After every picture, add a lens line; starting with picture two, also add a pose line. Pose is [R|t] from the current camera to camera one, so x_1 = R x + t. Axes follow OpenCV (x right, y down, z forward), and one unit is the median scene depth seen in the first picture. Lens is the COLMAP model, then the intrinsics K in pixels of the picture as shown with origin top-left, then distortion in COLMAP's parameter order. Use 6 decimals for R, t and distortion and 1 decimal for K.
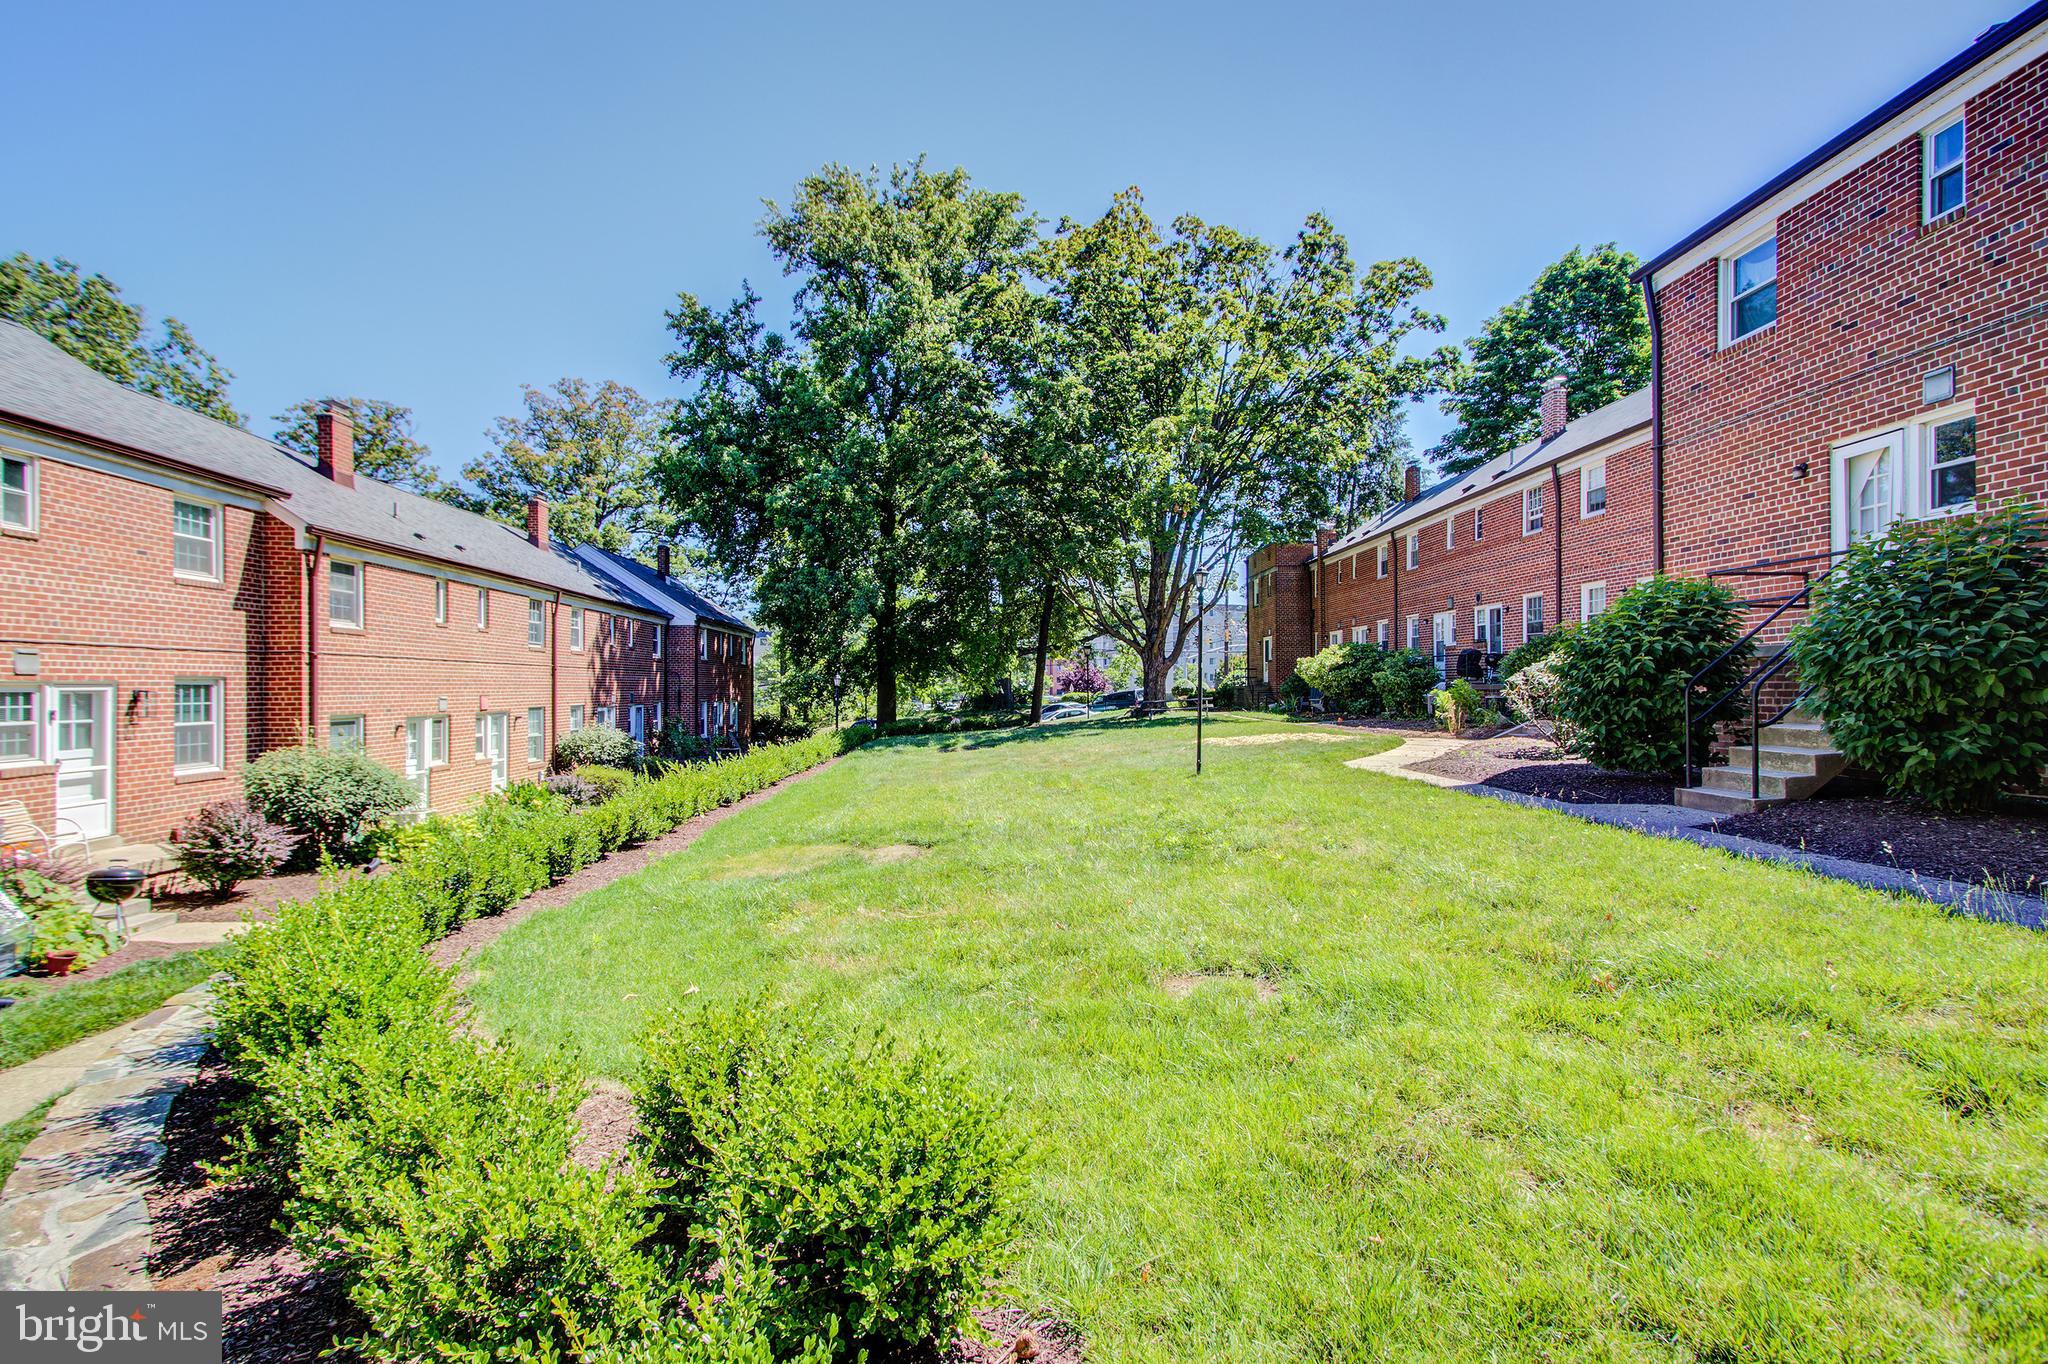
lens RADIAL K [[940.3, 0, 1012.1], [0, 940.3, 687.6], [0, 0, 1]] dist [0.003884, 0.001287]
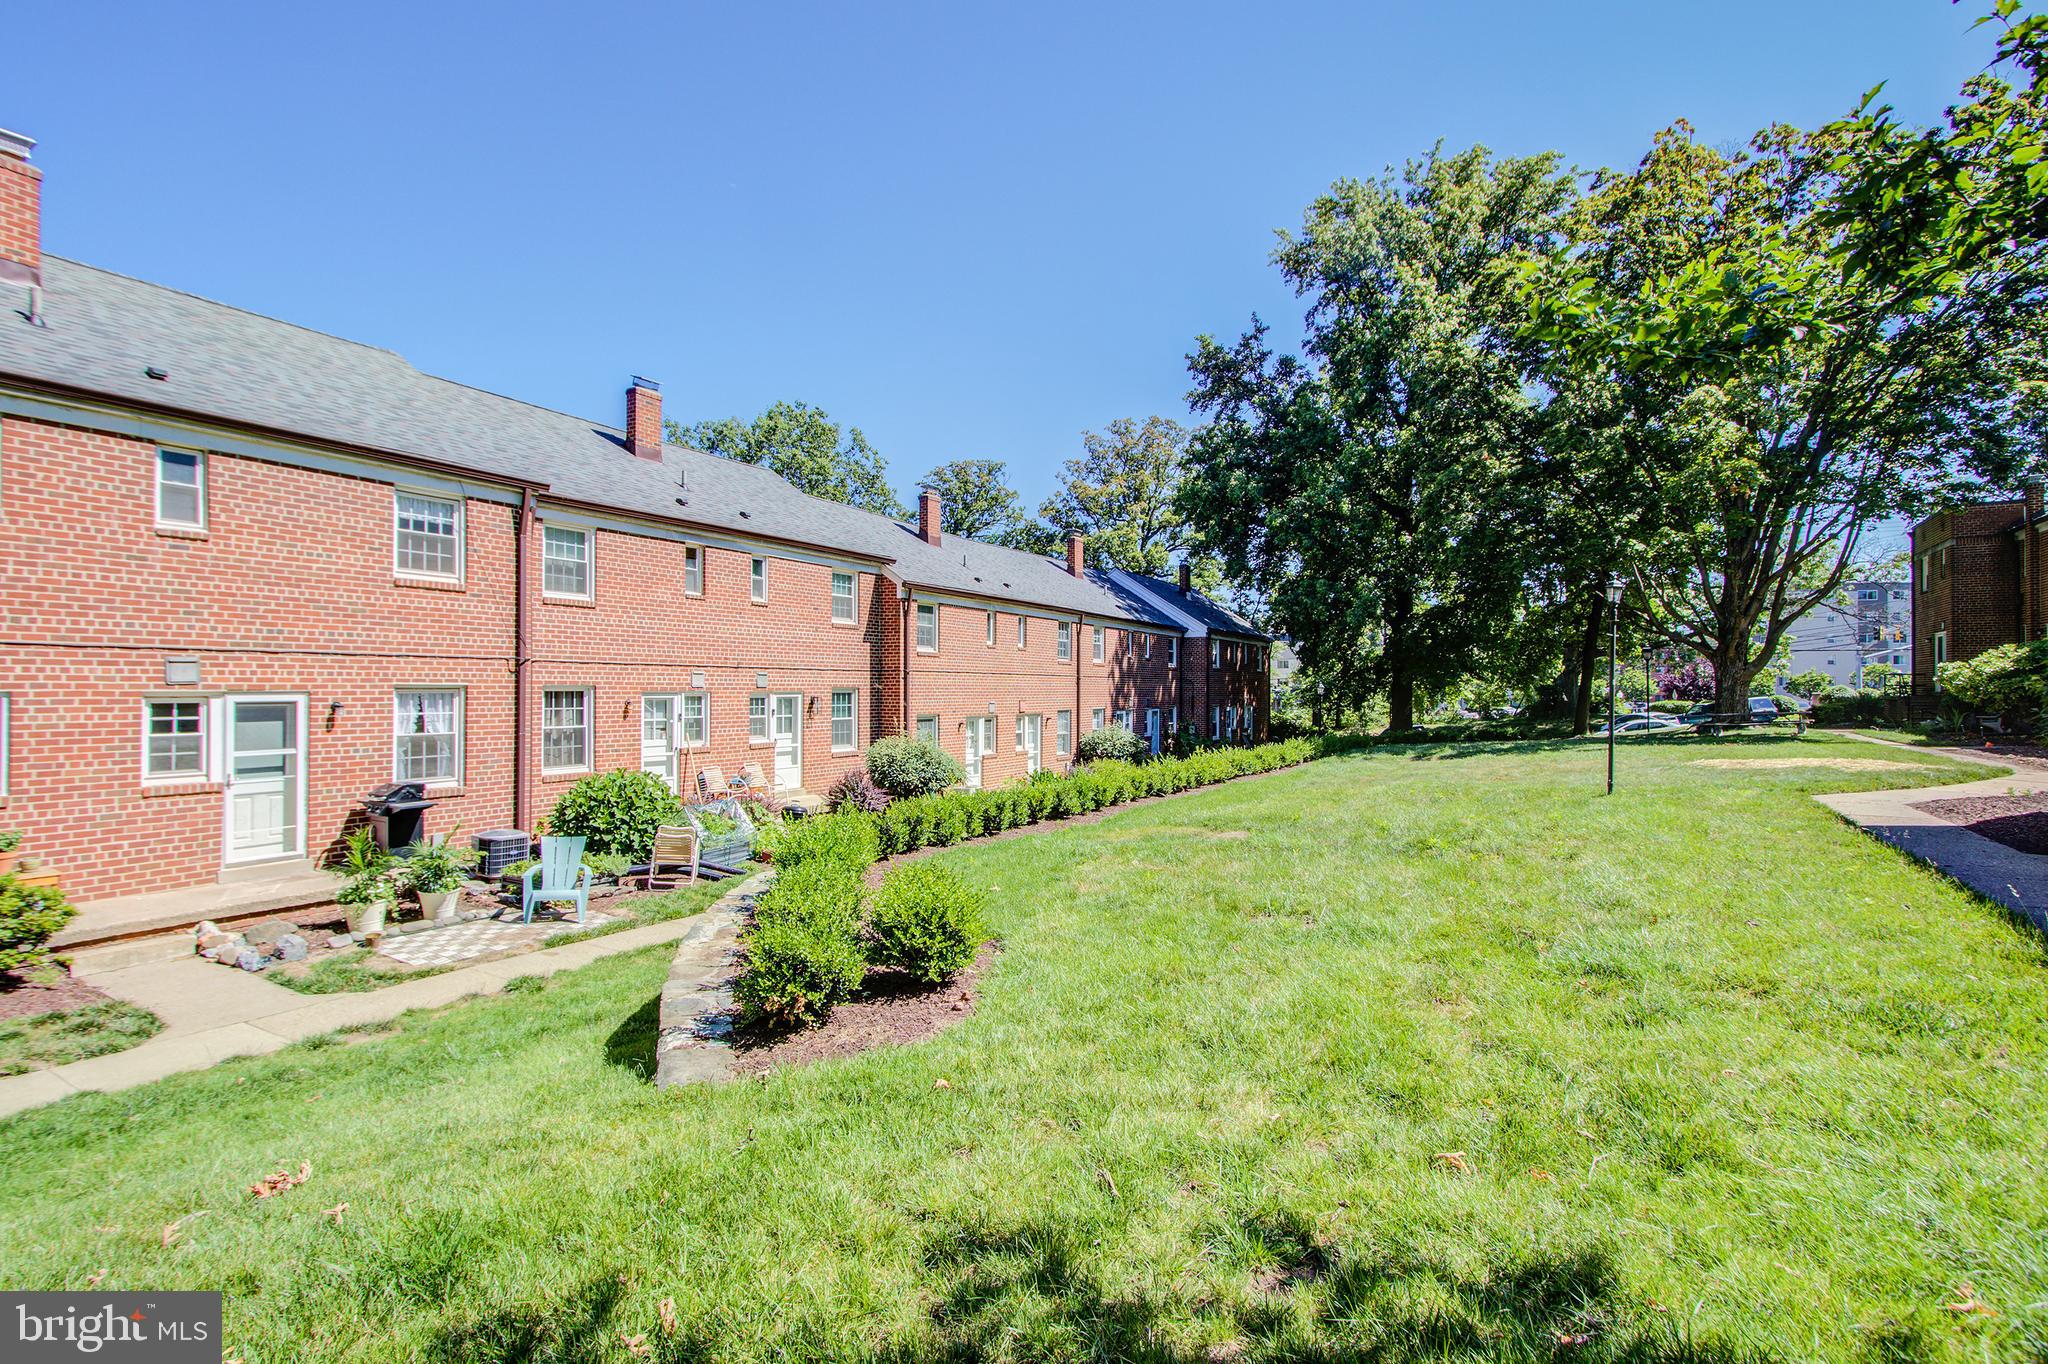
lens RADIAL K [[940.3, 0, 1006.5], [0, 940.3, 681.7], [0, 0, 1]] dist [0.003884, 0.001287]
pose [[0.837584, 0.002095, -0.546304, 0.098812], [-0.007125, 0.999949, -0.007089, -0.006342], [0.546261, 0.009830, 0.837557, -0.068793]]
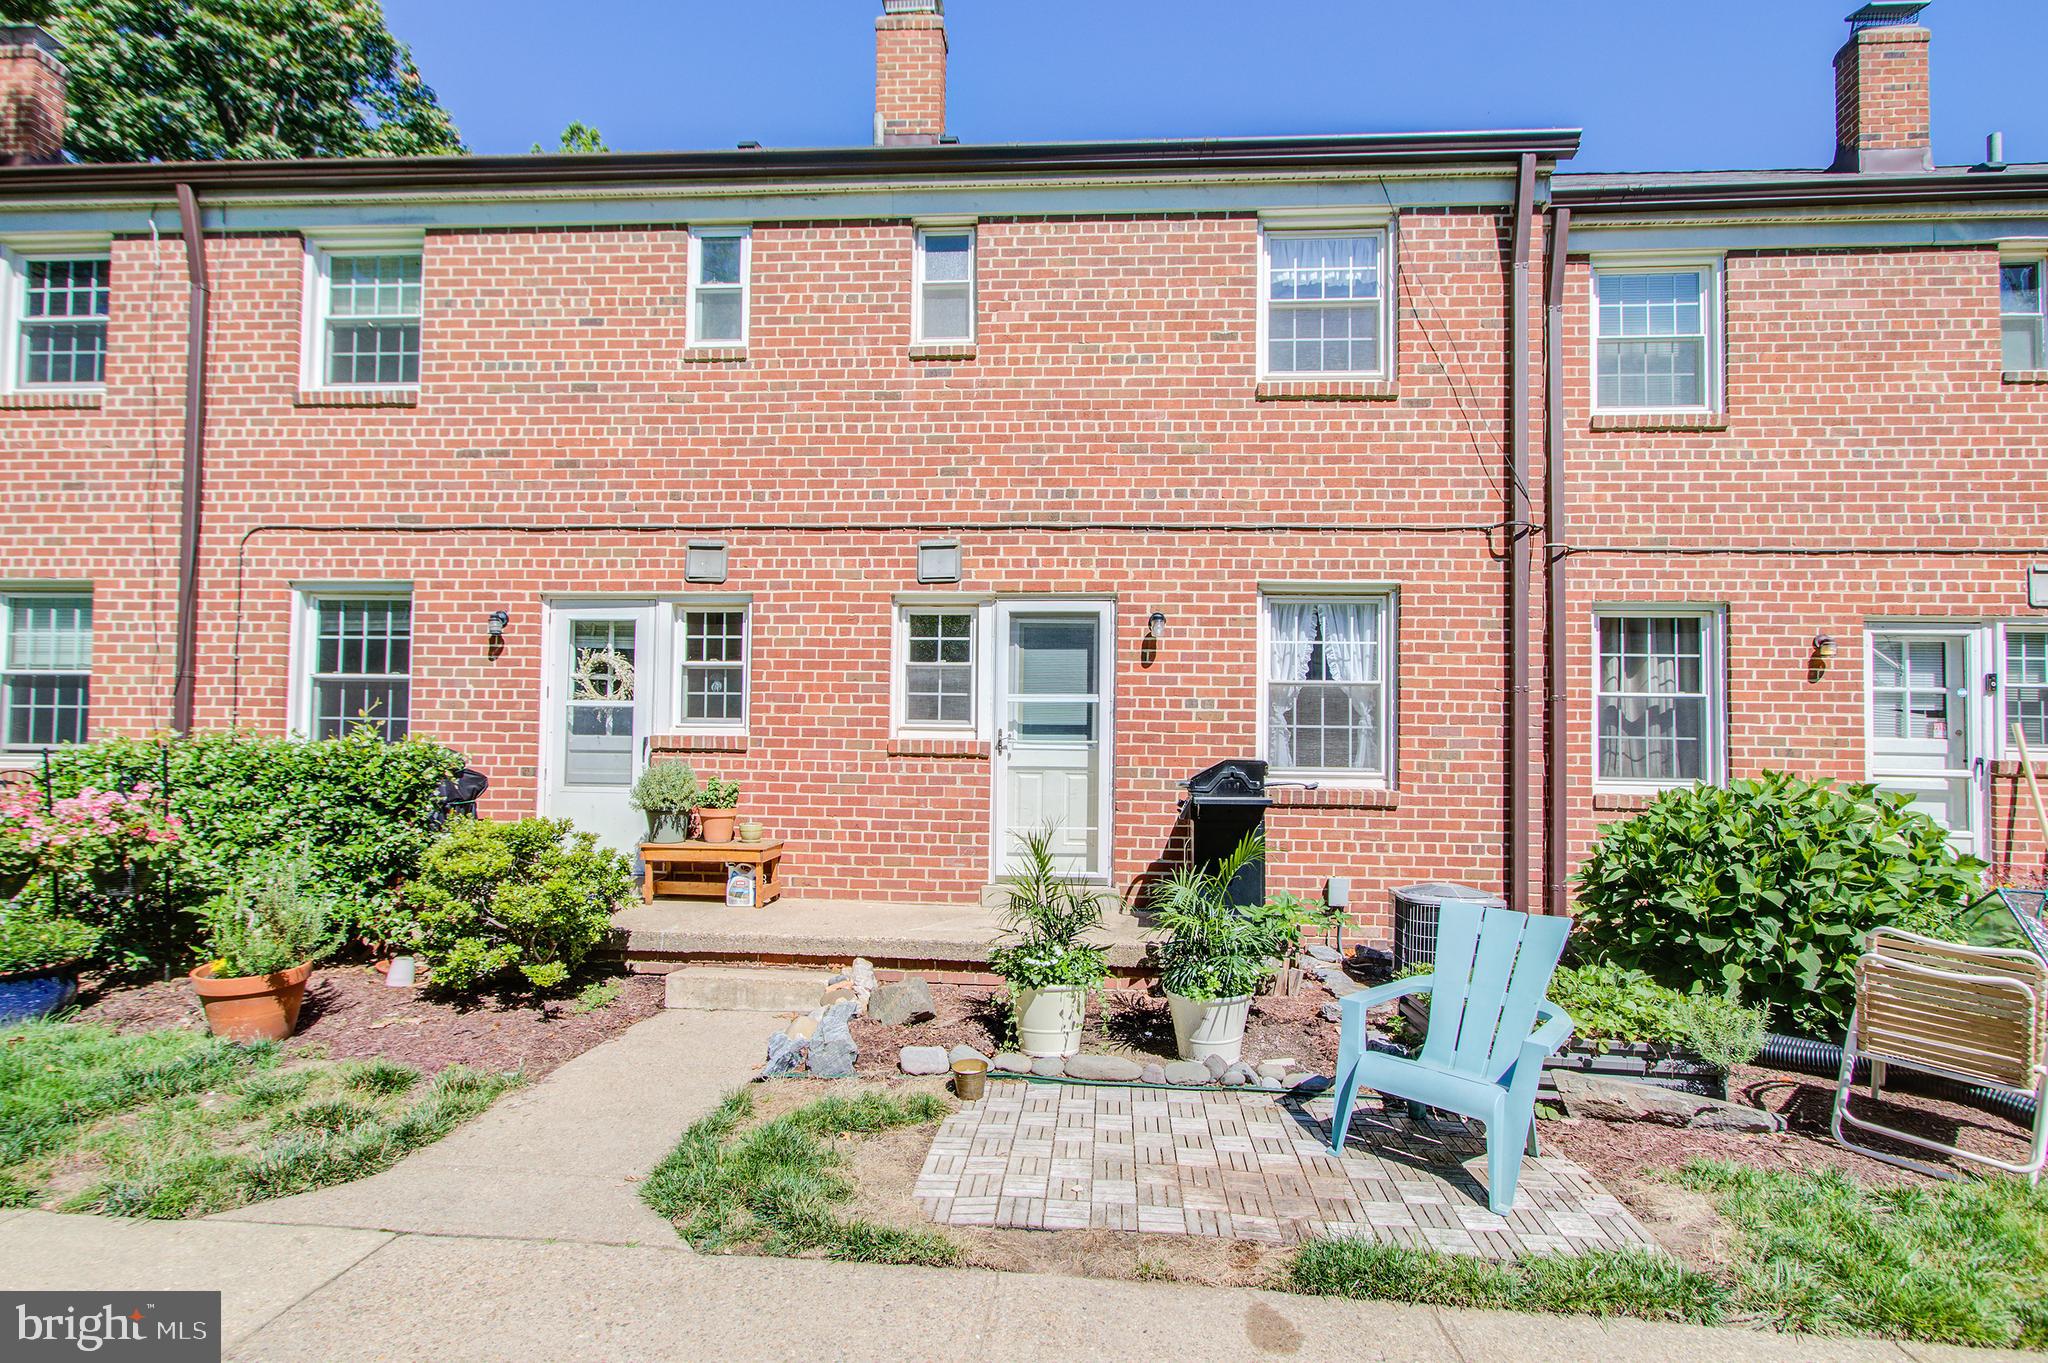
lens RADIAL K [[940.3, 0, 1060.6], [0, 940.3, 745.5], [0, 0, 1]] dist [0.003884, 0.001287]
pose [[-0.132645, -0.032482, -0.990631, -0.151355], [-0.014605, 0.999418, -0.030815, 0.043155], [0.991056, 0.010381, -0.133042, 0.131725]]
